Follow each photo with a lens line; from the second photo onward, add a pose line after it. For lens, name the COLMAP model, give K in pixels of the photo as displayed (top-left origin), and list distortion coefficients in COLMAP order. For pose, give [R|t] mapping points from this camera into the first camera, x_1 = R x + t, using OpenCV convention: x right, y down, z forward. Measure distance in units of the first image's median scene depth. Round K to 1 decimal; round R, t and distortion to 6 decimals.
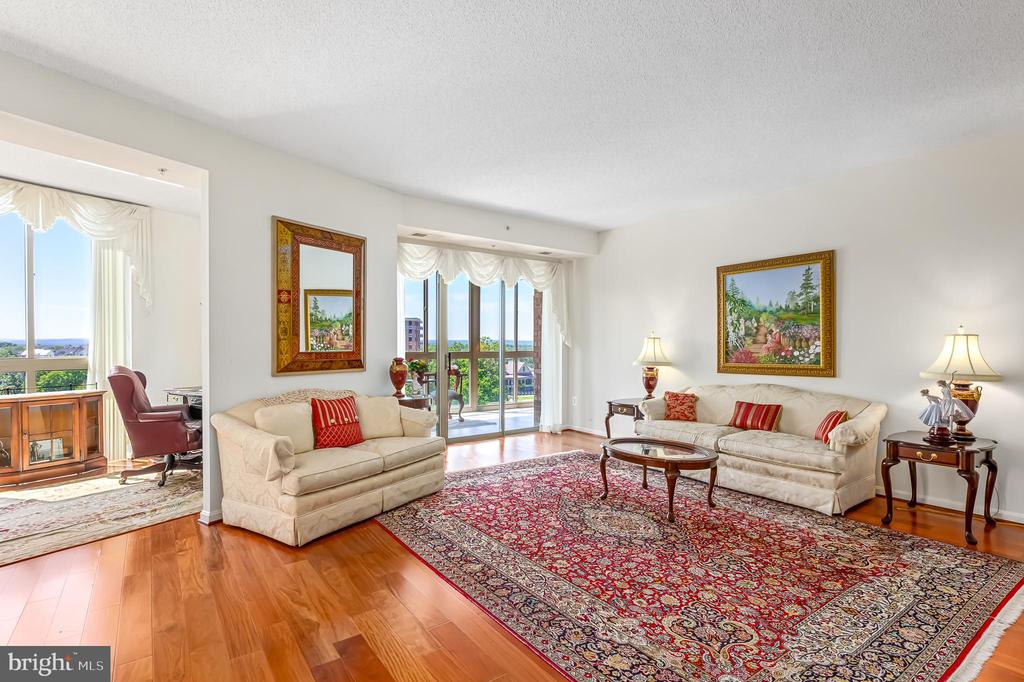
lens RADIAL K [[499.6, 0, 515.6], [0, 499.6, 351.2], [0, 0, 1]] dist [0.000451, -0.000077]
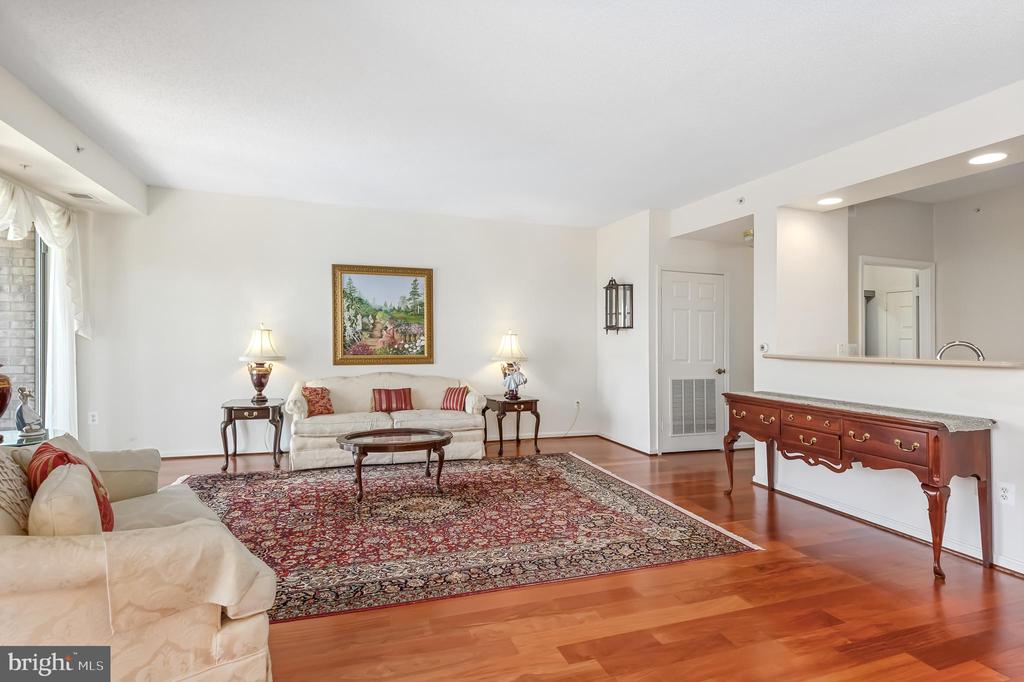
lens RADIAL K [[515.0, 0, 514.4], [0, 515.0, 360.3], [0, 0, 1]] dist [-0.001230, 0.000059]
pose [[0.289243, -0.036553, 0.956558, -0.616408], [-0.000474, 0.999265, 0.038328, -0.010261], [-0.957256, -0.011539, 0.289013, 0.391703]]
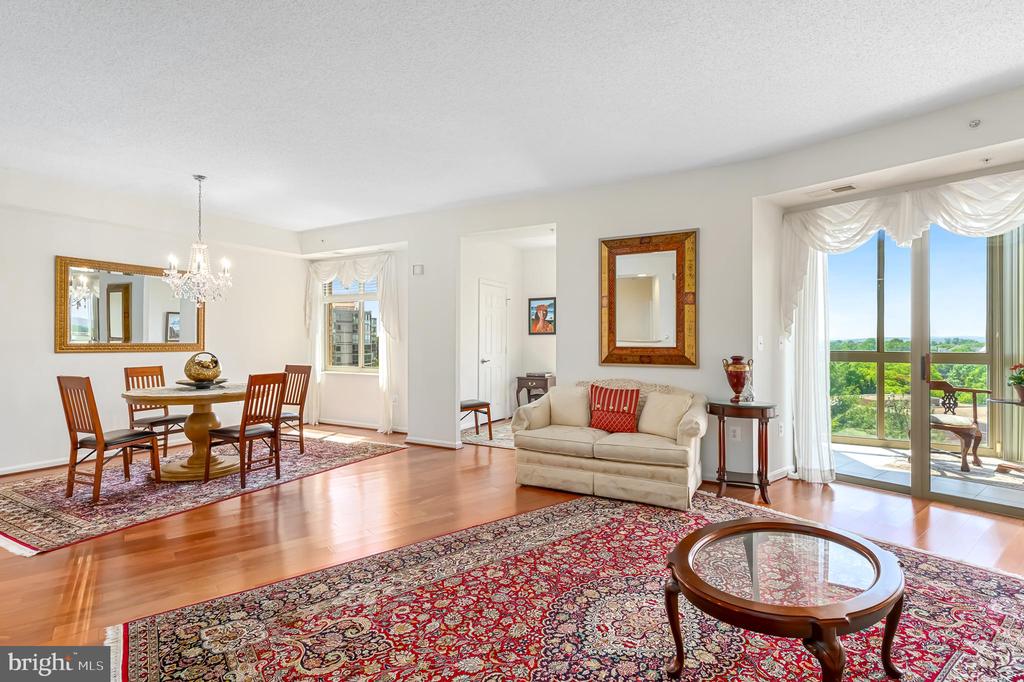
lens RADIAL K [[497.5, 0, 512.6], [0, 497.5, 342.5], [0, 0, 1]] dist [0.000856, 0.000165]
pose [[0.032320, 0.004078, -0.999469, 0.662609], [-0.014509, 0.999888, 0.003610, -0.008367], [0.999372, 0.014385, 0.032375, 0.643796]]
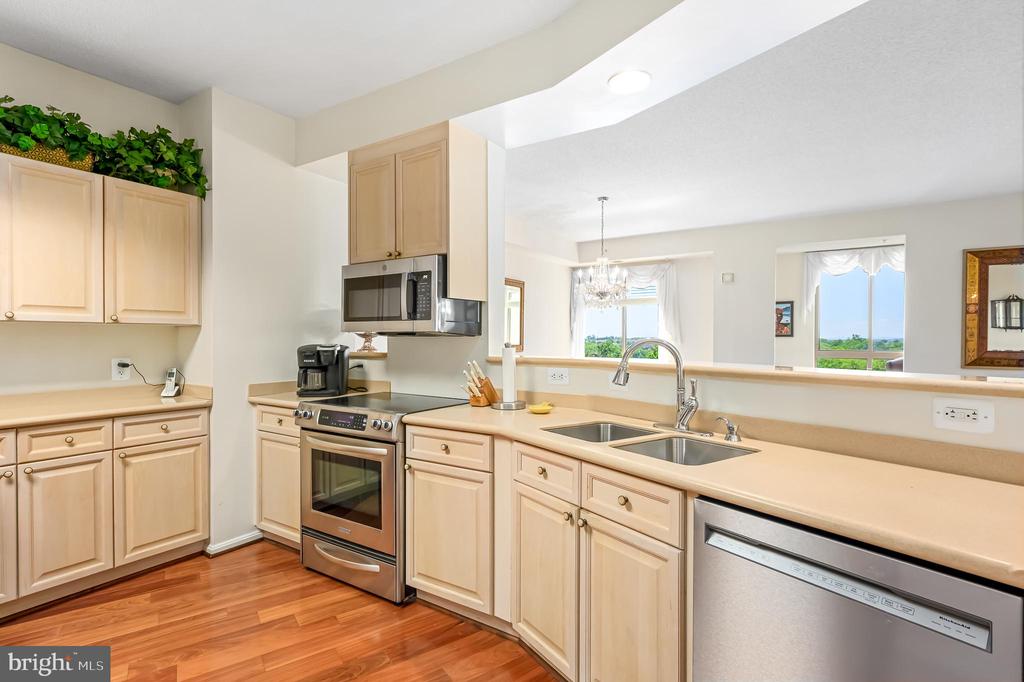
lens RADIAL K [[497.5, 0, 512.6], [0, 497.5, 342.5], [0, 0, 1]] dist [0.000856, 0.000165]
pose [[-0.026910, 0.006820, -0.999615, 0.773242], [-0.016204, 0.999842, 0.007258, -0.008147], [0.999507, 0.016393, -0.026796, -0.151530]]
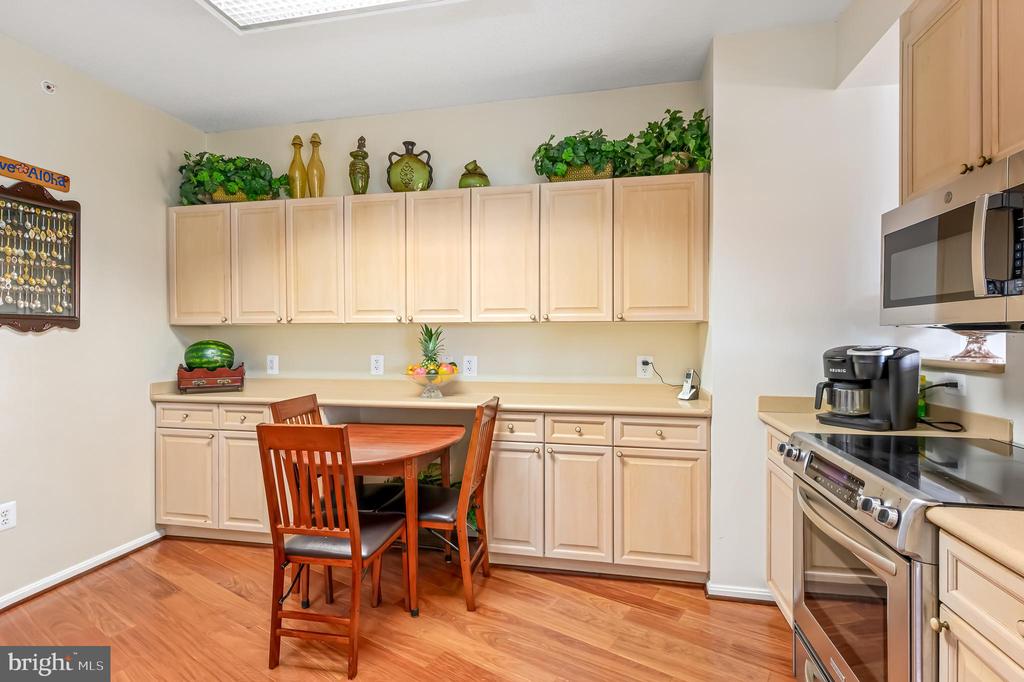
lens RADIAL K [[493.9, 0, 512.7], [0, 493.9, 337.7], [0, 0, 1]] dist [0.000364, 0.000685]
pose [[-0.944768, -0.000275, -0.327740, 0.512263], [-0.006531, 0.999817, 0.017989, -0.009458], [0.327675, 0.019136, -0.944597, -0.121516]]
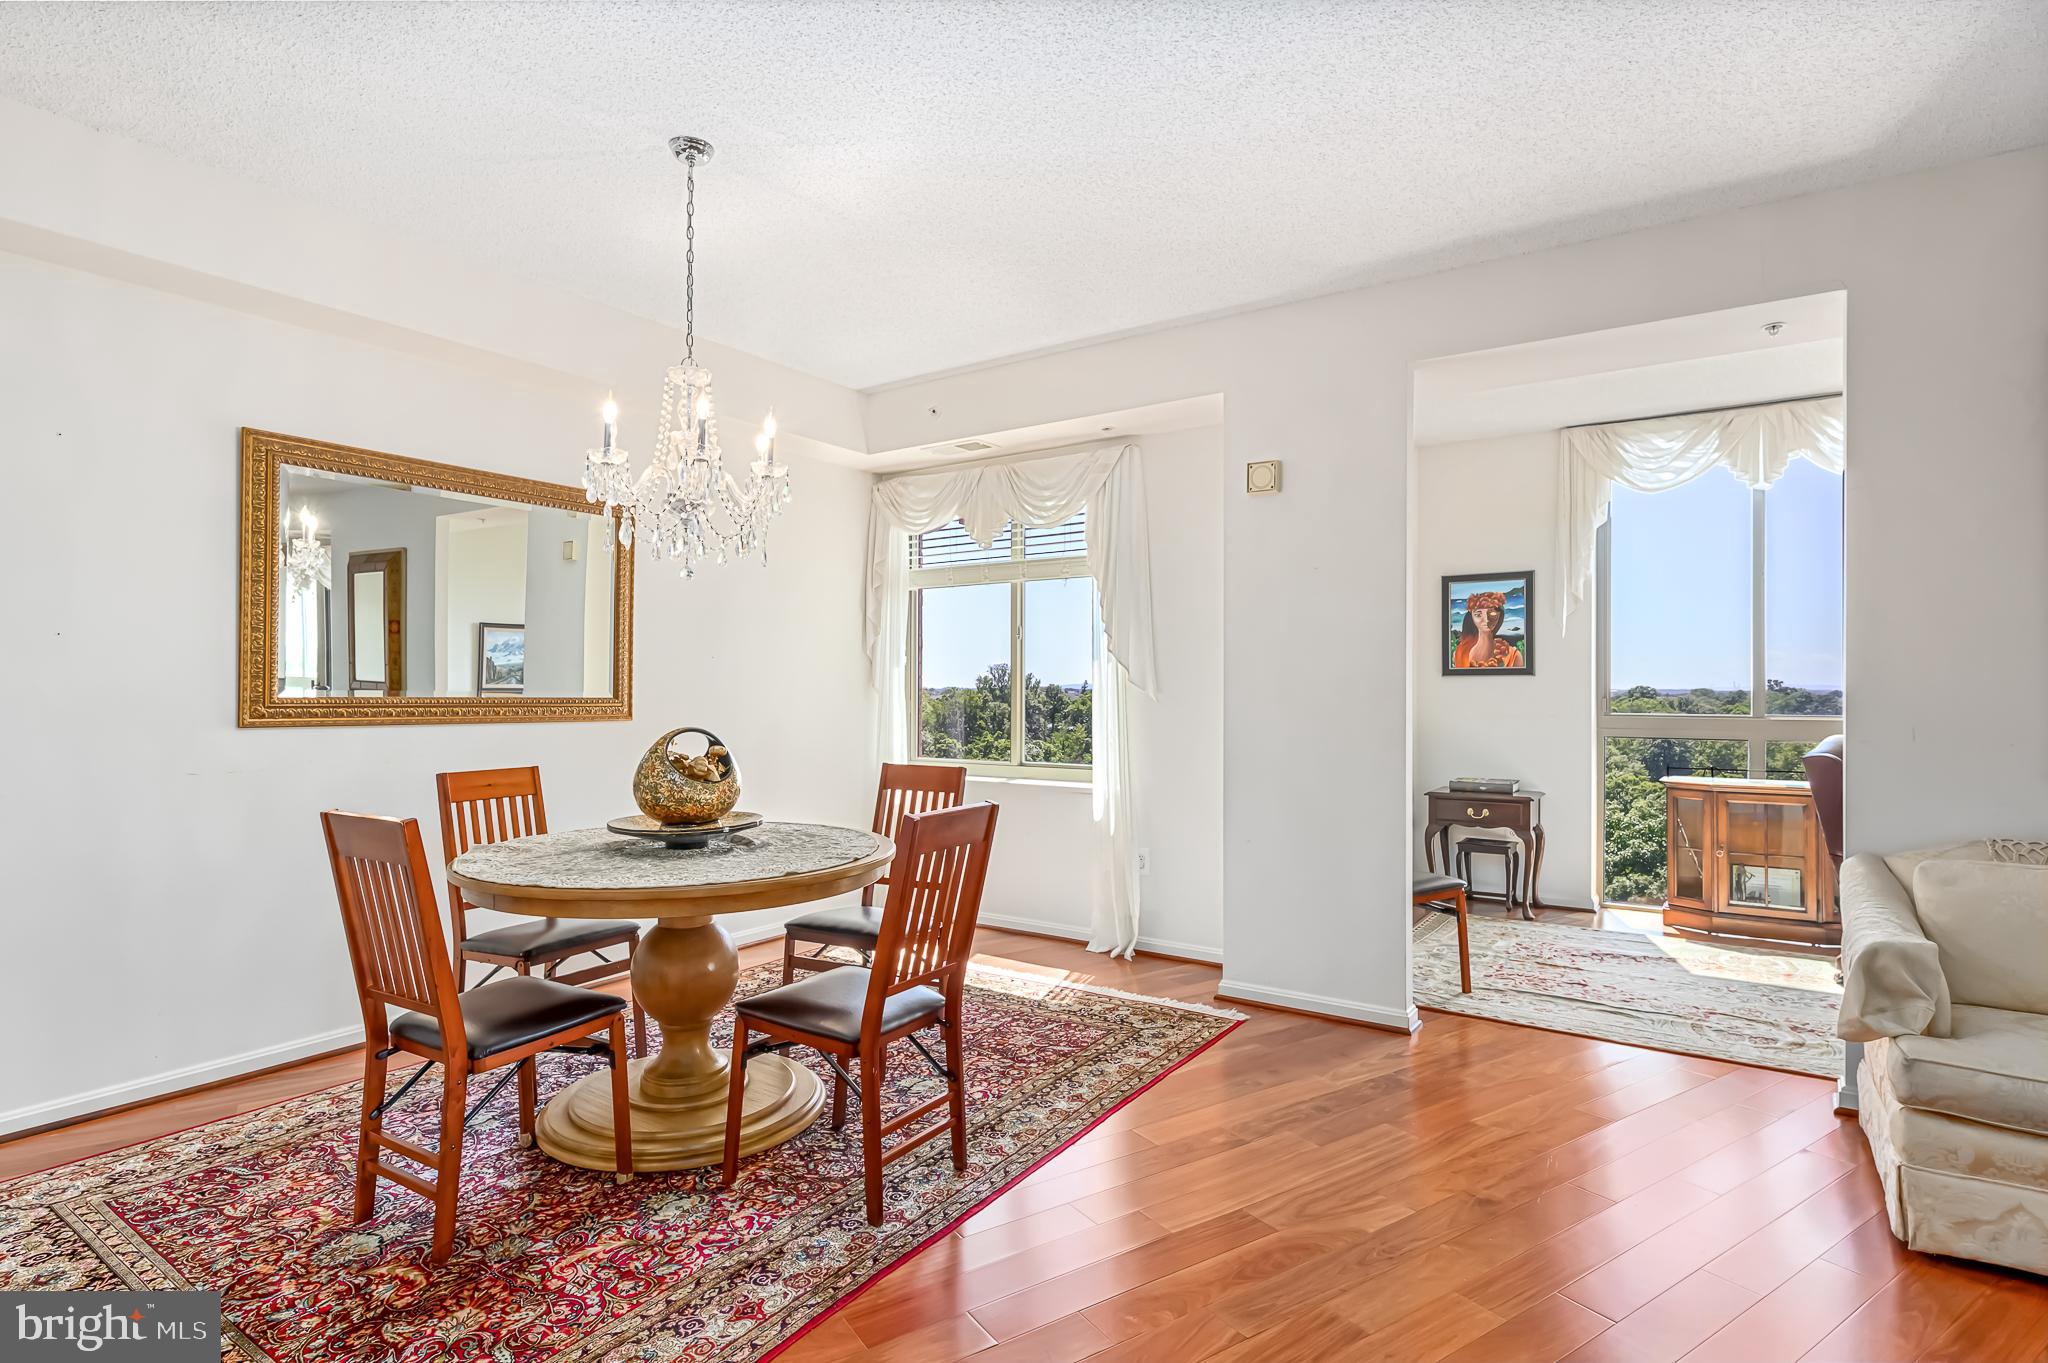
lens RADIAL K [[1035.4, 0, 1033.1], [0, 1035.4, 693.1], [0, 0, 1]] dist [-0.003569, -0.000516]
pose [[-0.048232, 0.002397, -0.998833, 0.242237], [-0.016657, 0.999856, 0.003204, -0.003125], [0.998697, 0.016792, -0.048185, 0.273277]]
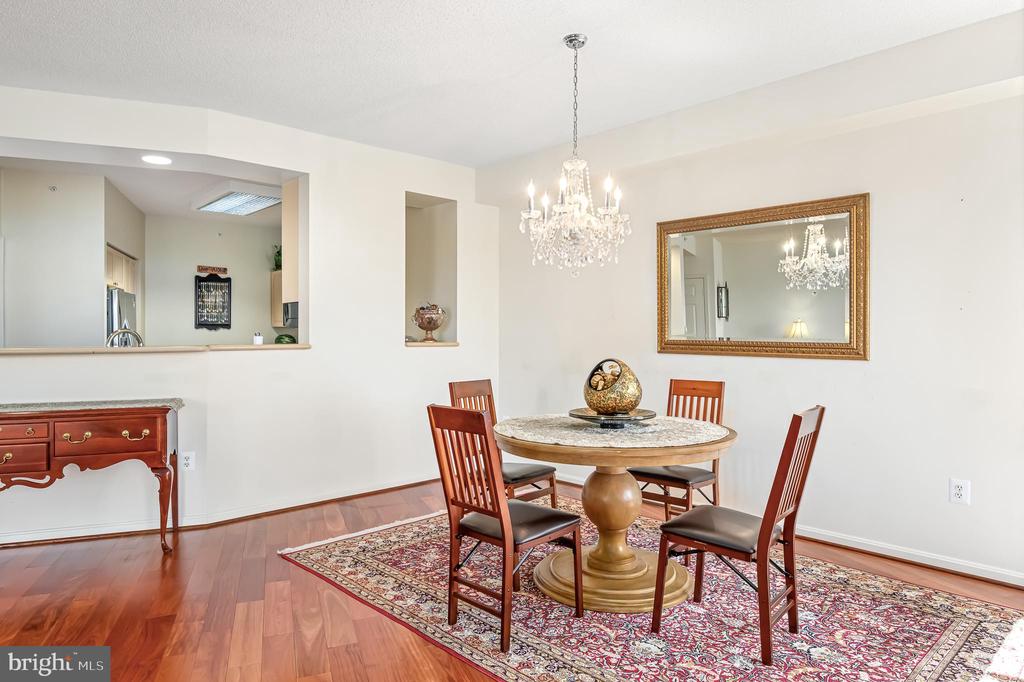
lens RADIAL K [[623.4, 0, 512.0], [0, 623.4, 341.0], [0, 0, 1]] dist [-0.002283, -0.000836]
pose [[-0.964611, -0.004218, 0.263643, -0.506973], [0.001992, 0.999727, 0.023283, -0.011249], [-0.263670, 0.022985, -0.964339, 0.731053]]
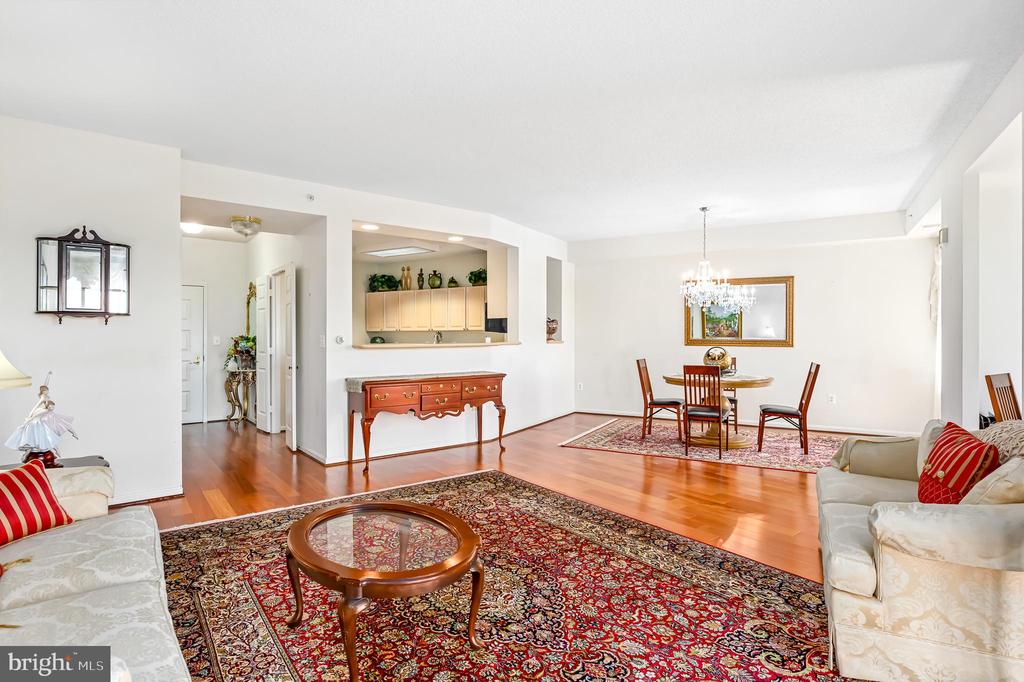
lens RADIAL K [[517.7, 0, 516.6], [0, 517.7, 346.8], [0, 0, 1]] dist [-0.003569, -0.000516]
pose [[-0.999670, 0.001028, -0.025650, 0.135959], [0.000183, 0.999459, 0.032904, -0.019575], [0.025670, 0.032888, -0.999129, 1.372053]]
